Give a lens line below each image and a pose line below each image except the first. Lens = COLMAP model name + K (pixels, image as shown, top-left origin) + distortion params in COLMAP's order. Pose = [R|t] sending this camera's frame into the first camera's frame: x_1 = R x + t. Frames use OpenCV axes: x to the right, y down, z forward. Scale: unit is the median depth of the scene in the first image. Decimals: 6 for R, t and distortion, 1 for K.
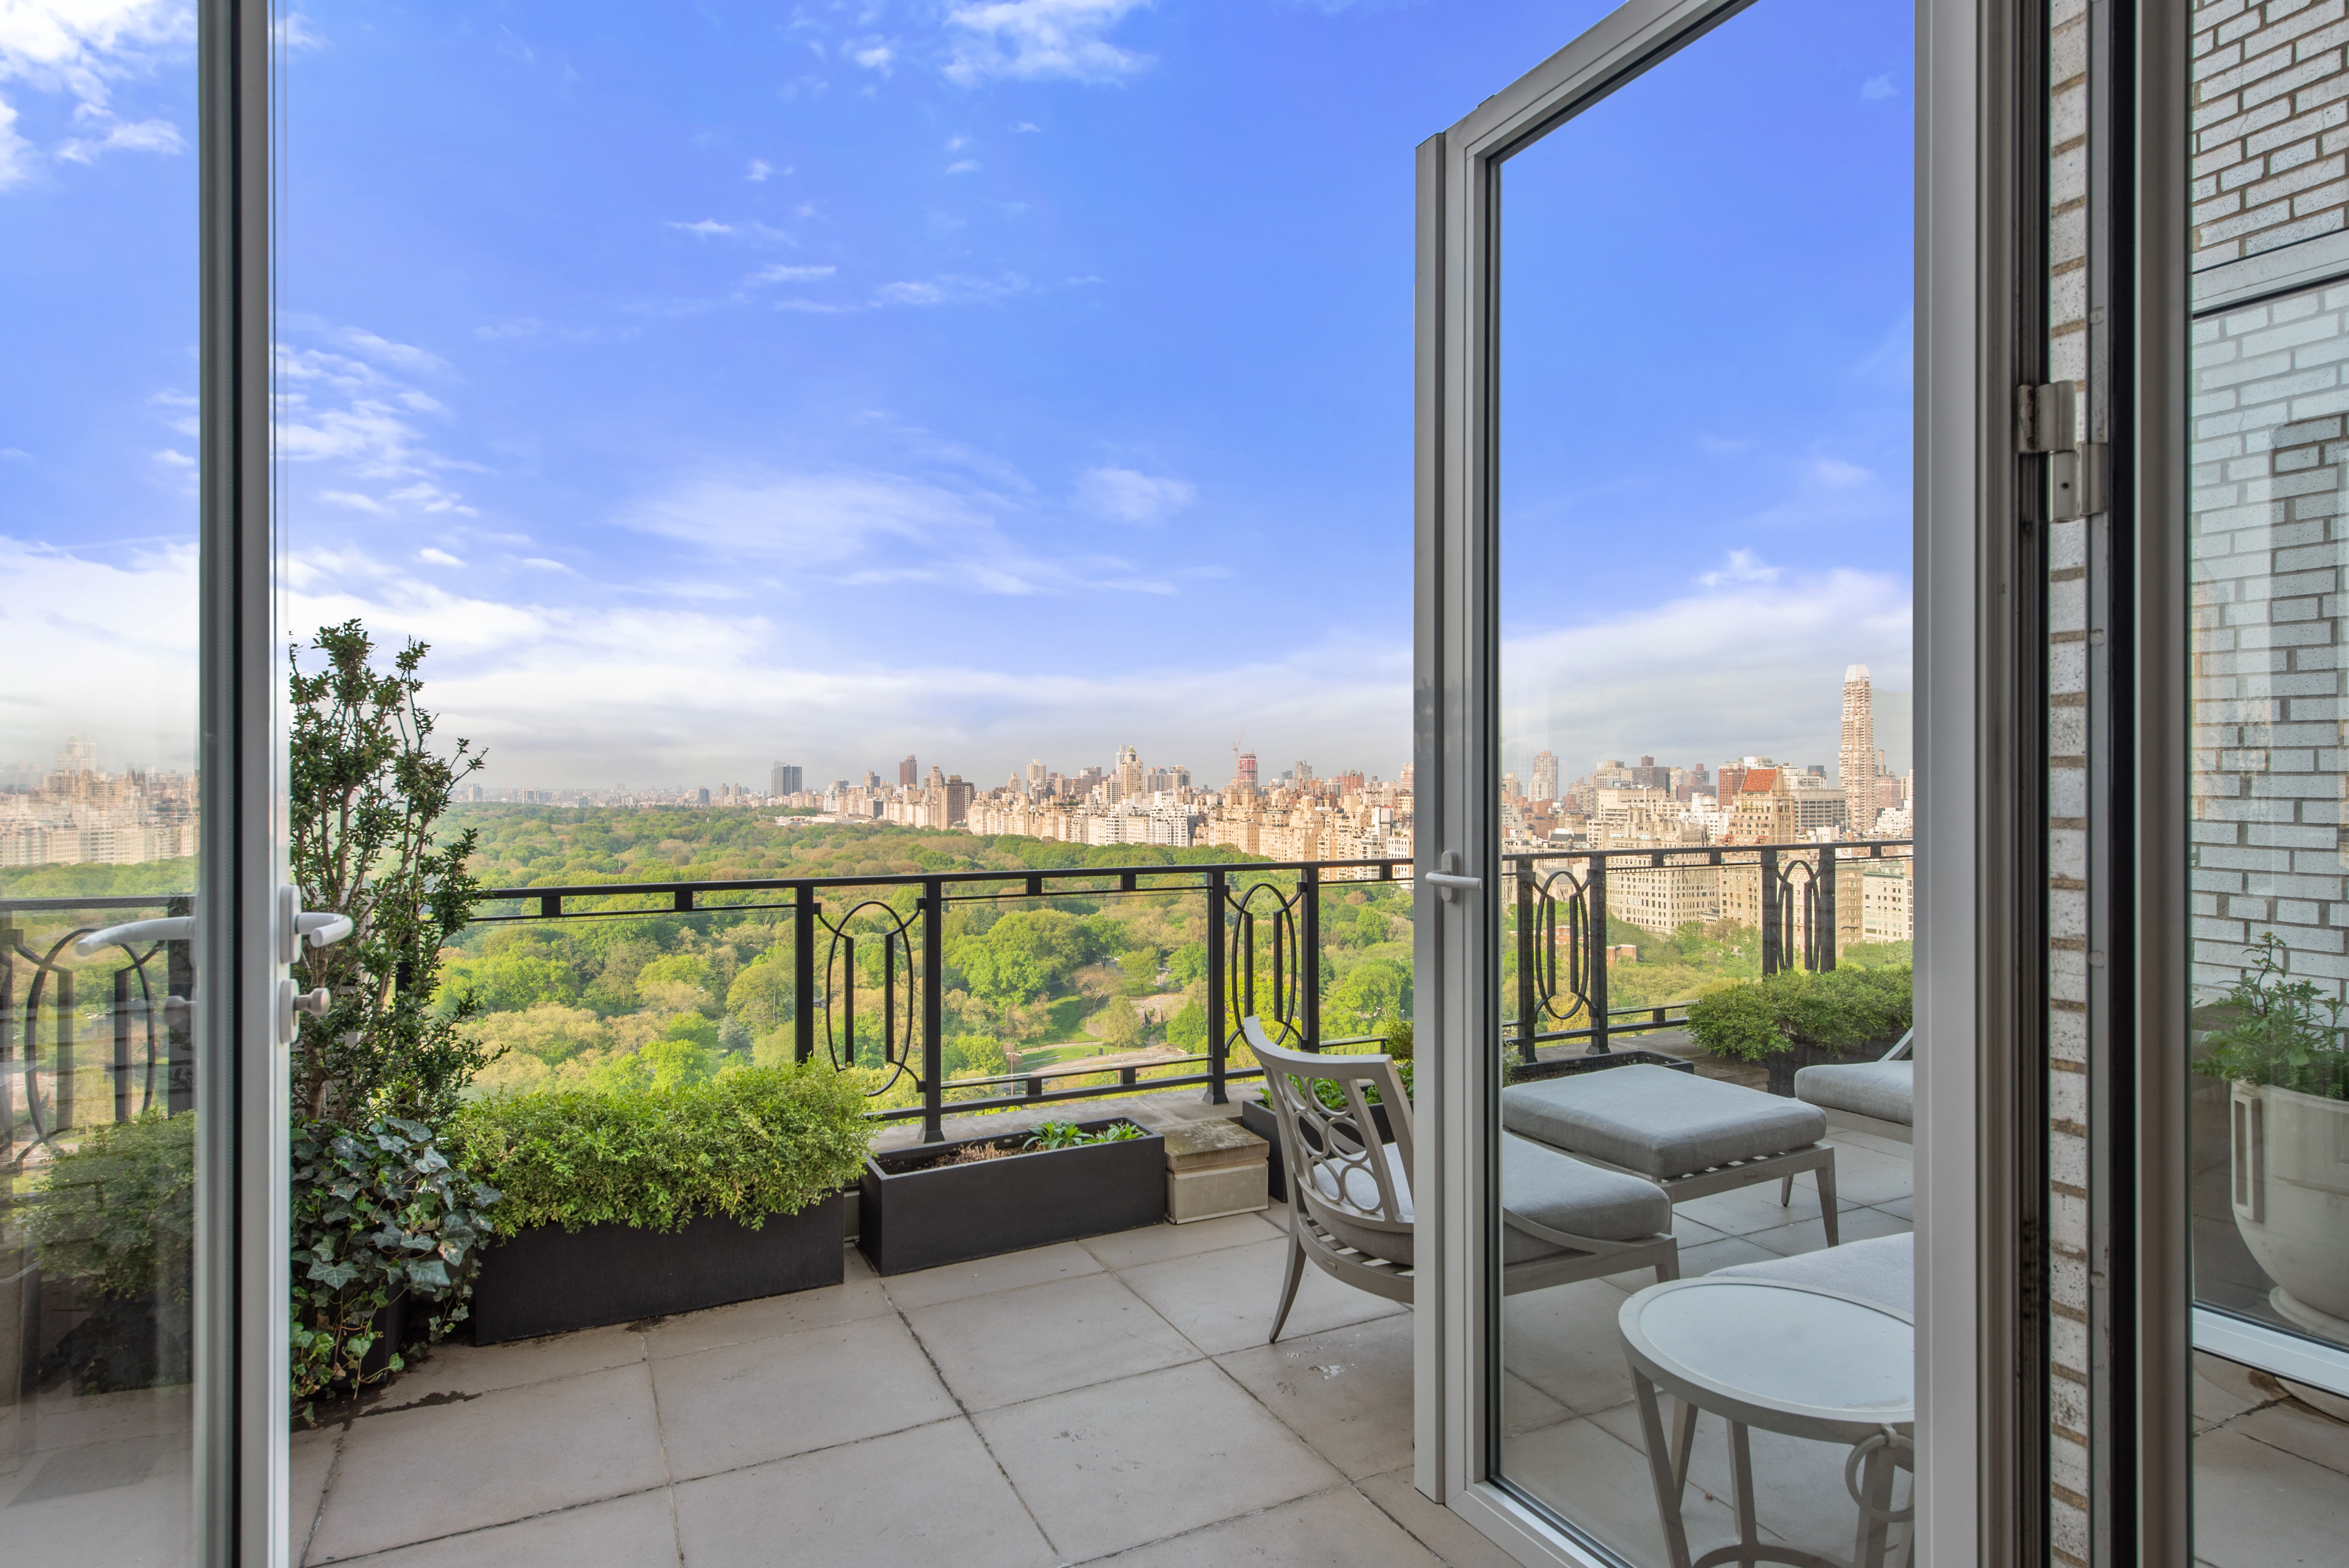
lens RADIAL K [[1252.8, 0, 1165.6], [0, 1252.8, 783.4], [0, 0, 1]] dist [0.023841, 0.001701]
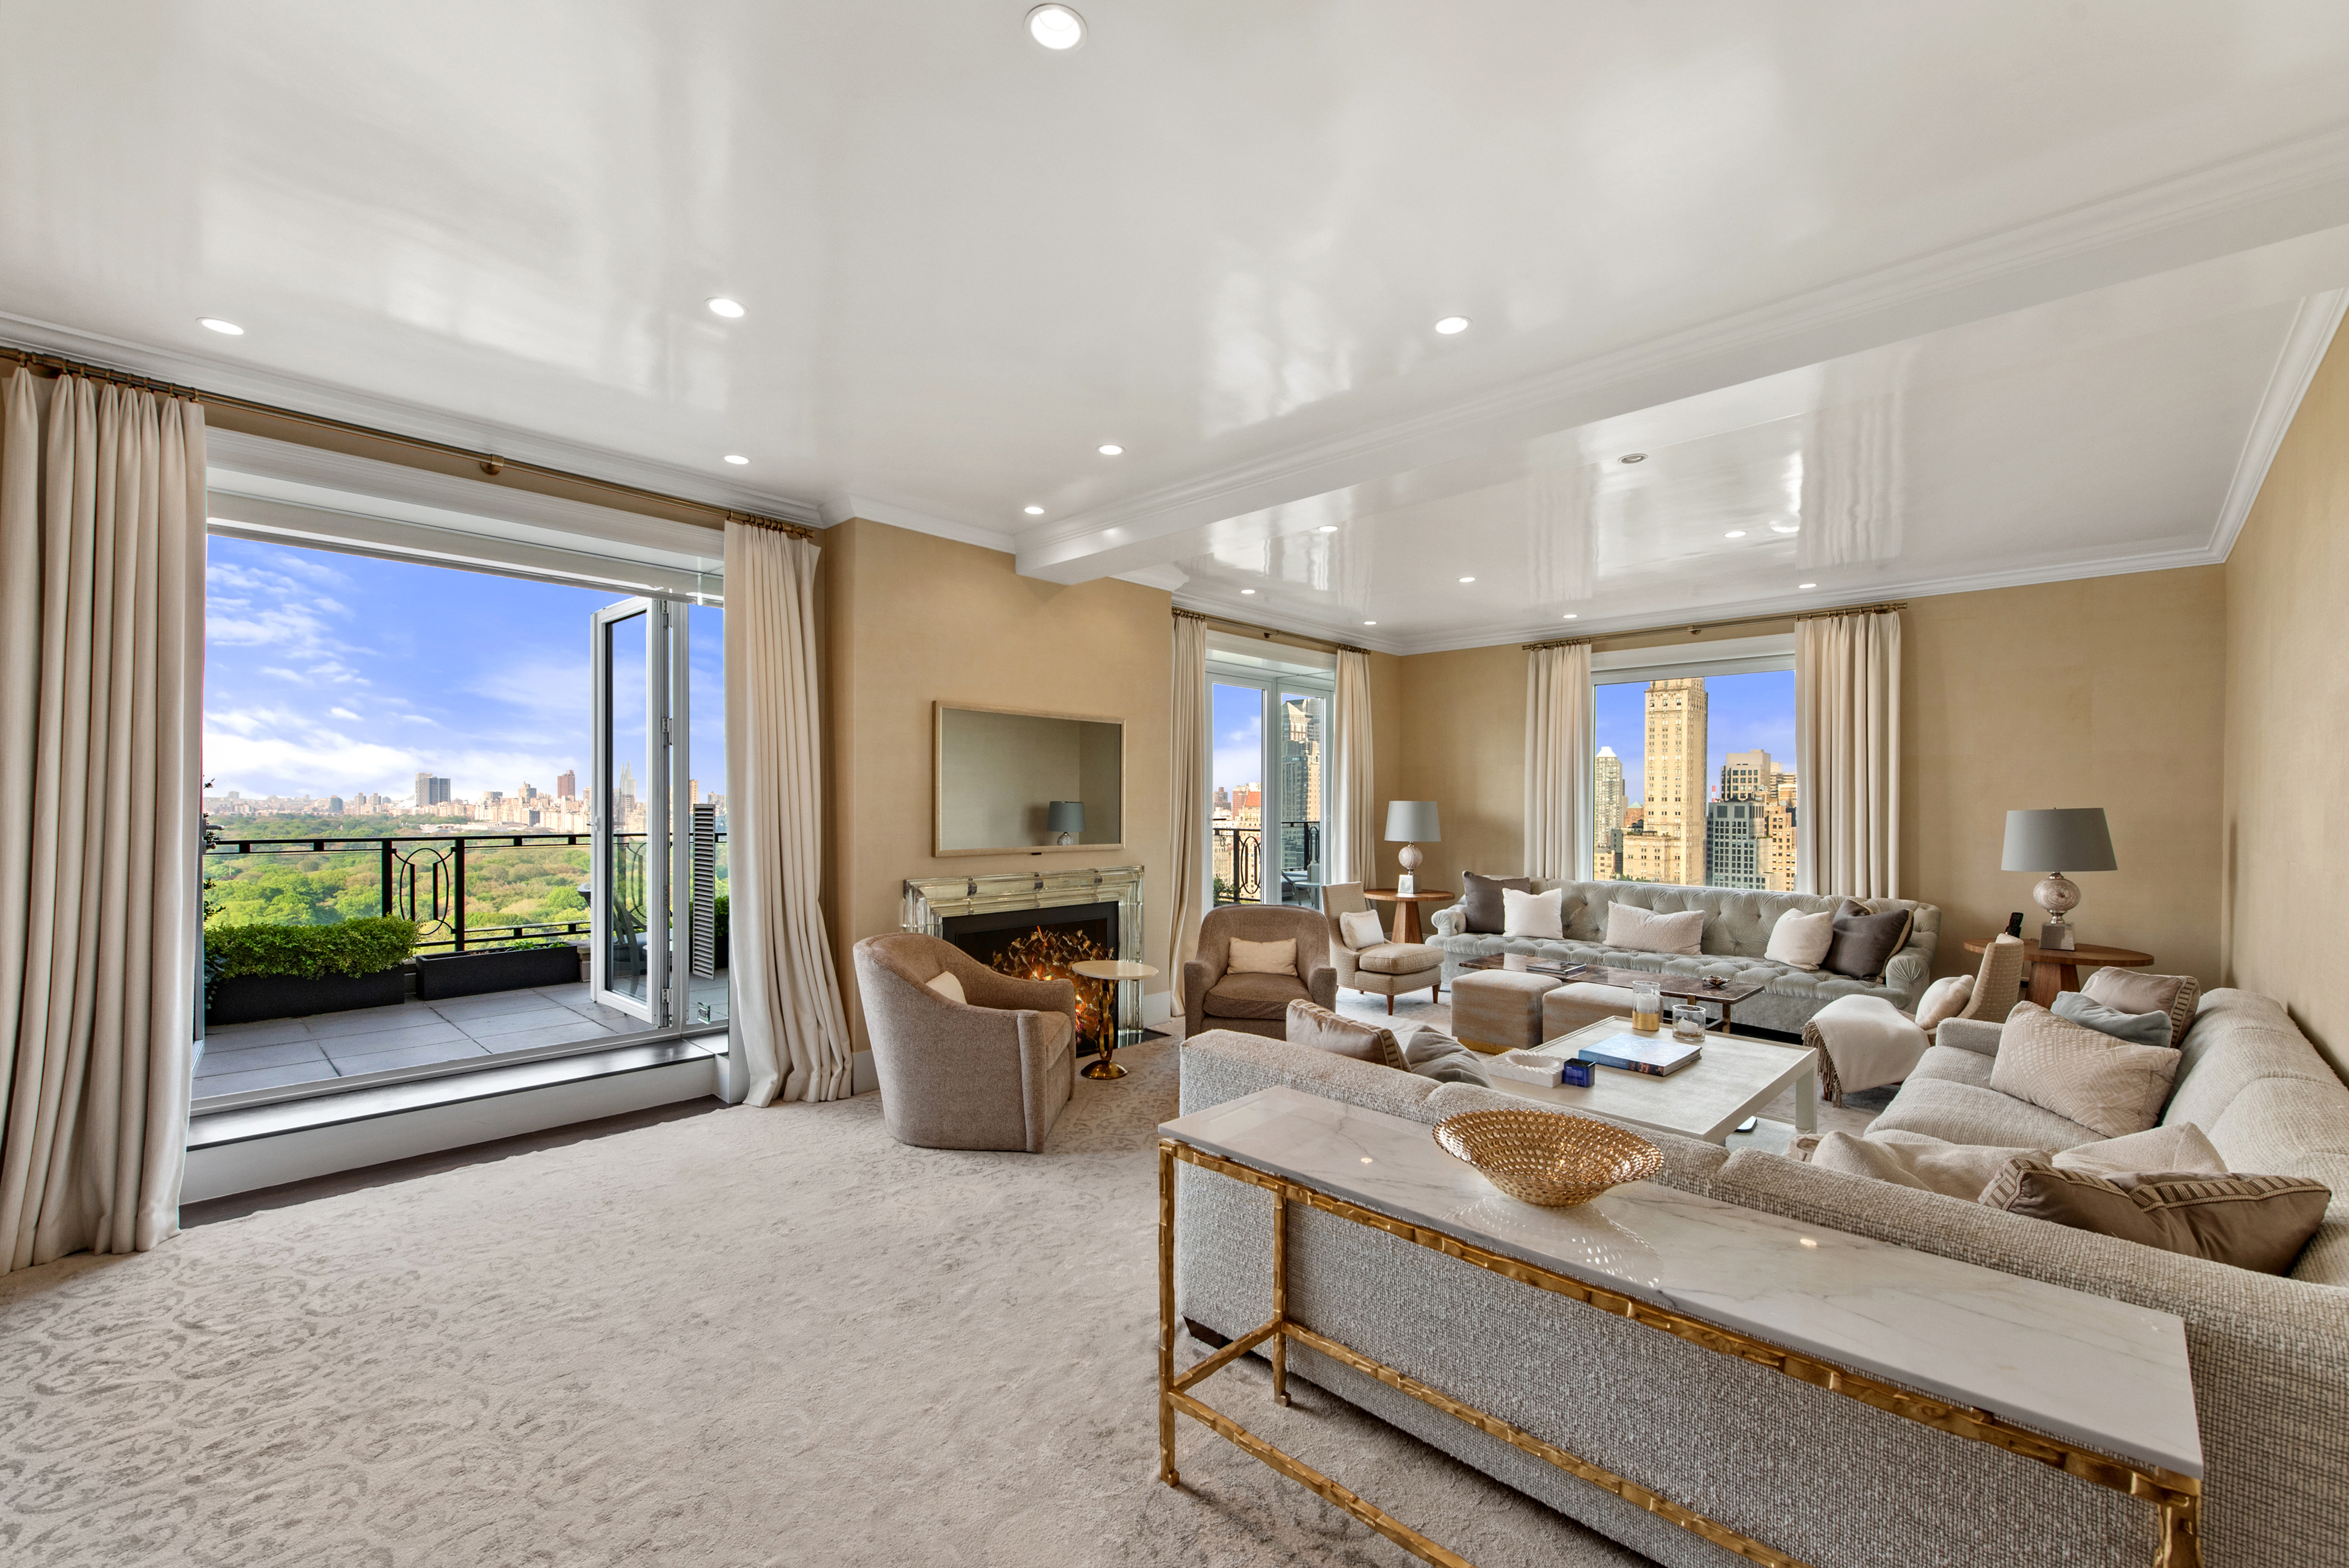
lens RADIAL K [[929.2, 0, 1187.1], [0, 929.2, 804.5], [0, 0, 1]] dist [0.009560, -0.002139]
pose [[0.926433, 0.003596, 0.376443, 0.414310], [-0.006339, 0.999962, 0.006049, -0.003611], [-0.376407, -0.007990, 0.926420, -1.104929]]
